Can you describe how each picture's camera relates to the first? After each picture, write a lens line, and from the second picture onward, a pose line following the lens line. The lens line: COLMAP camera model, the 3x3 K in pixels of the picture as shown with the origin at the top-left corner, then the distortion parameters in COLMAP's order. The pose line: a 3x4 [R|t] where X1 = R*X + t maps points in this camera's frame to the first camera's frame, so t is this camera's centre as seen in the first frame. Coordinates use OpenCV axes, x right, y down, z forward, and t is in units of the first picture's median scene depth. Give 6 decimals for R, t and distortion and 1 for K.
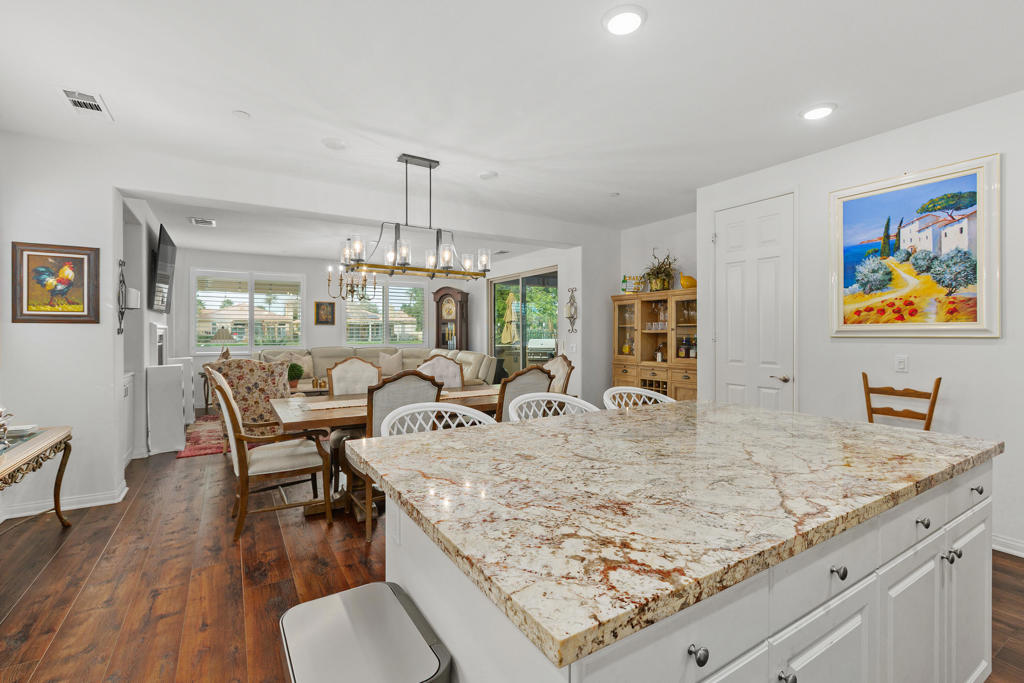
lens RADIAL K [[464.7, 0, 510.4], [0, 464.7, 336.2], [0, 0, 1]] dist [0.001651, 0.000121]
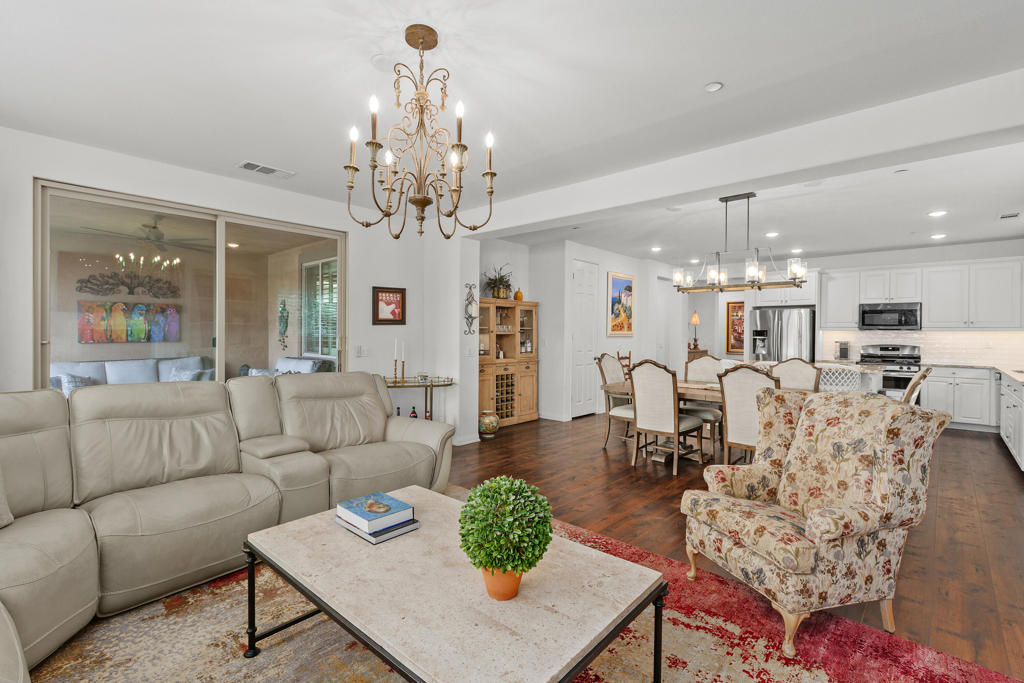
lens RADIAL K [[468.2, 0, 508.8], [0, 468.2, 335.9], [0, 0, 1]] dist [0.001310, 0.000018]
pose [[-0.273944, -0.006409, 0.961724, -1.401789], [0.000141, 0.999978, 0.006704, -0.018217], [-0.961745, 0.001972, -0.273937, 2.193436]]
